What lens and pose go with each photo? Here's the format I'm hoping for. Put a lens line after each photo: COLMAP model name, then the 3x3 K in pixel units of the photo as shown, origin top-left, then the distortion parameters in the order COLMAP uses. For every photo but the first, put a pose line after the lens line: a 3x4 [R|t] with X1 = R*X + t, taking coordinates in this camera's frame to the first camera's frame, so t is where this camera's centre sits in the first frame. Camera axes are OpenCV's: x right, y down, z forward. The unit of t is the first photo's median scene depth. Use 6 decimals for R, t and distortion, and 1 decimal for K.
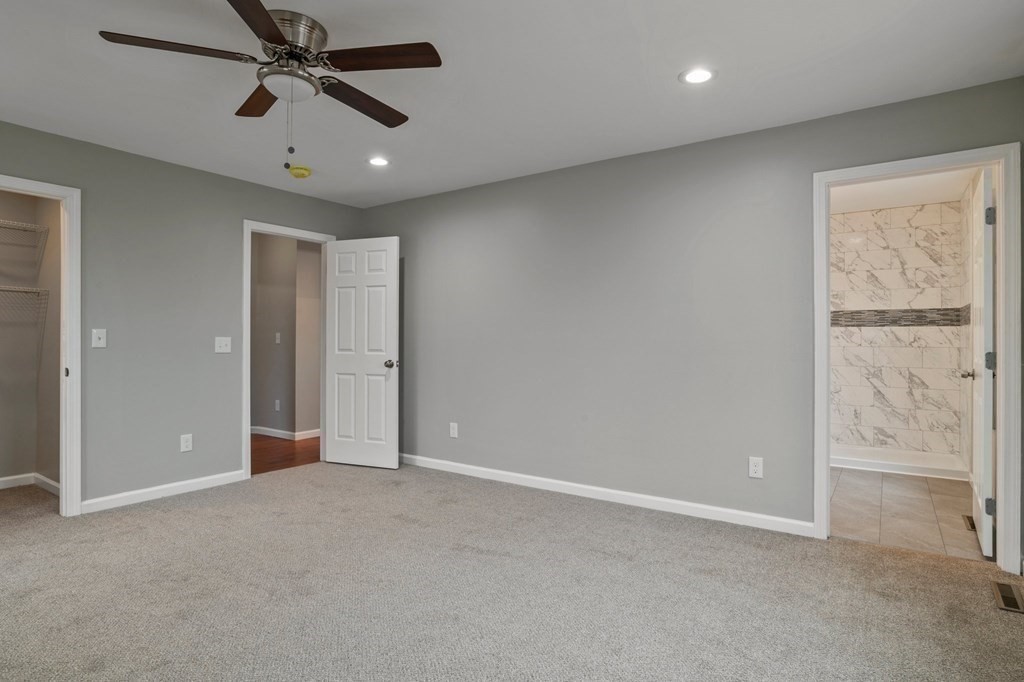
lens RADIAL K [[544.3, 0, 516.2], [0, 544.3, 340.0], [0, 0, 1]] dist [-0.015858, 0.000820]
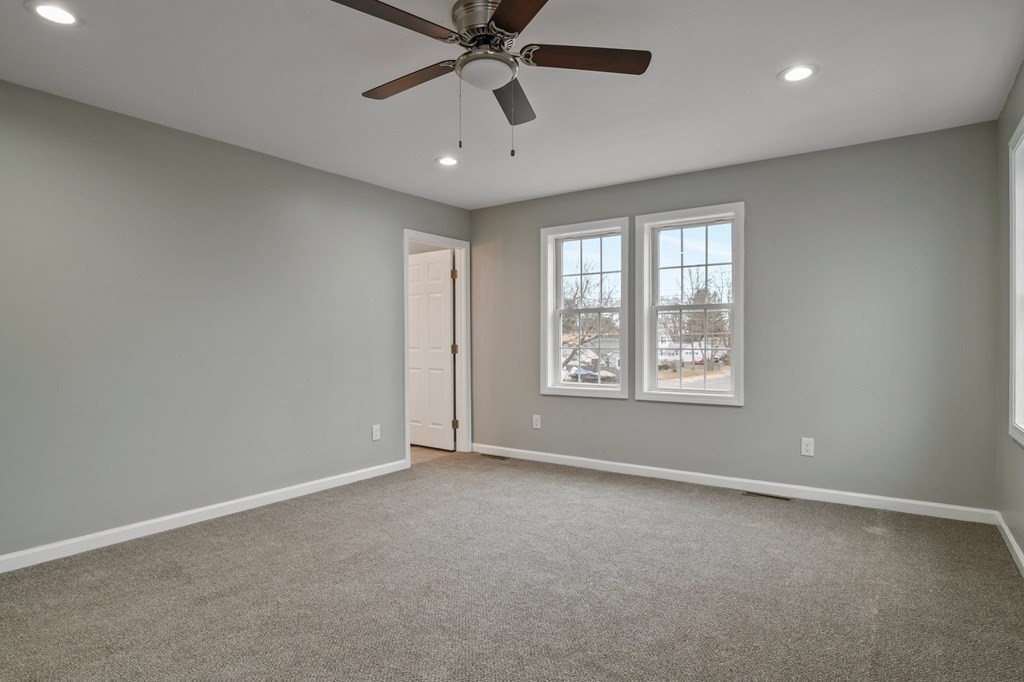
lens RADIAL K [[544.3, 0, 535.6], [0, 544.3, 334.6], [0, 0, 1]] dist [-0.015858, 0.000820]
pose [[0.000229, 0.001440, 0.999999, -0.869596], [-0.001376, 0.999998, -0.001440, -0.008348], [-0.999999, -0.001375, 0.000231, 0.565202]]
